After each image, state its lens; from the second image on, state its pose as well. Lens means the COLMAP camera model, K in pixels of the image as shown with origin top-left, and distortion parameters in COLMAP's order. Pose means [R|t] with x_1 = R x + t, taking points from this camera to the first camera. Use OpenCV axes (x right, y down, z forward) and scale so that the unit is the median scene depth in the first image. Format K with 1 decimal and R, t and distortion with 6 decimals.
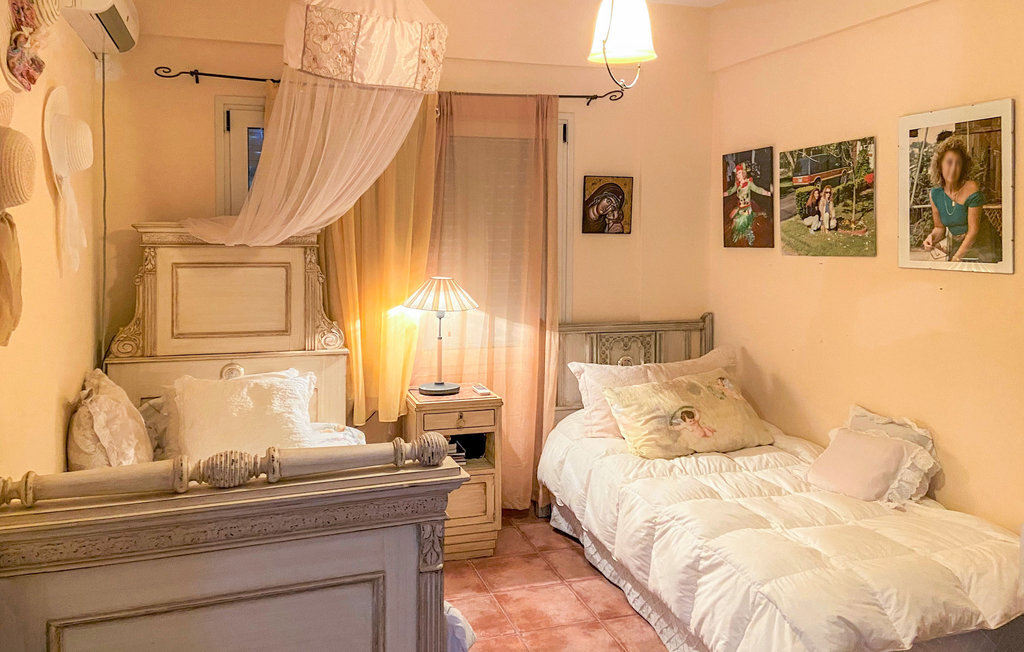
lens RADIAL K [[743.7, 0, 511.6], [0, 743.7, 280.4], [0, 0, 1]] dist [0.054800, -0.008978]
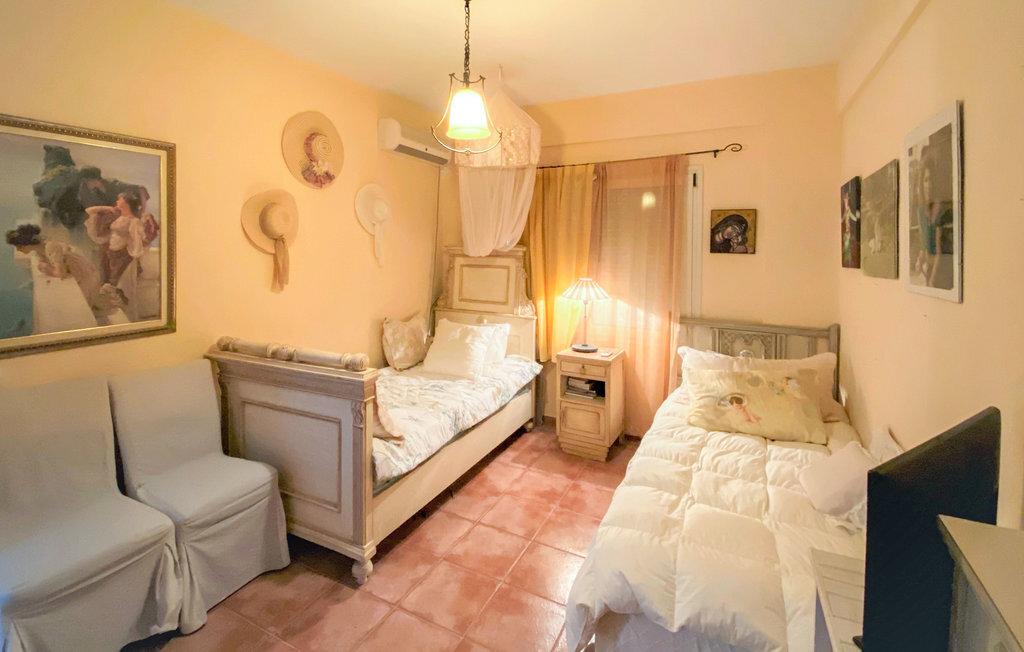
lens RADIAL K [[443.0, 0, 531.3], [0, 443.0, 274.5], [0, 0, 1]] dist [0.041166, -0.016779]
pose [[0.746398, 0.047795, -0.663781, 0.442801], [-0.057974, 0.998296, 0.006692, -0.012231], [0.662969, 0.033488, 0.747897, 0.205949]]
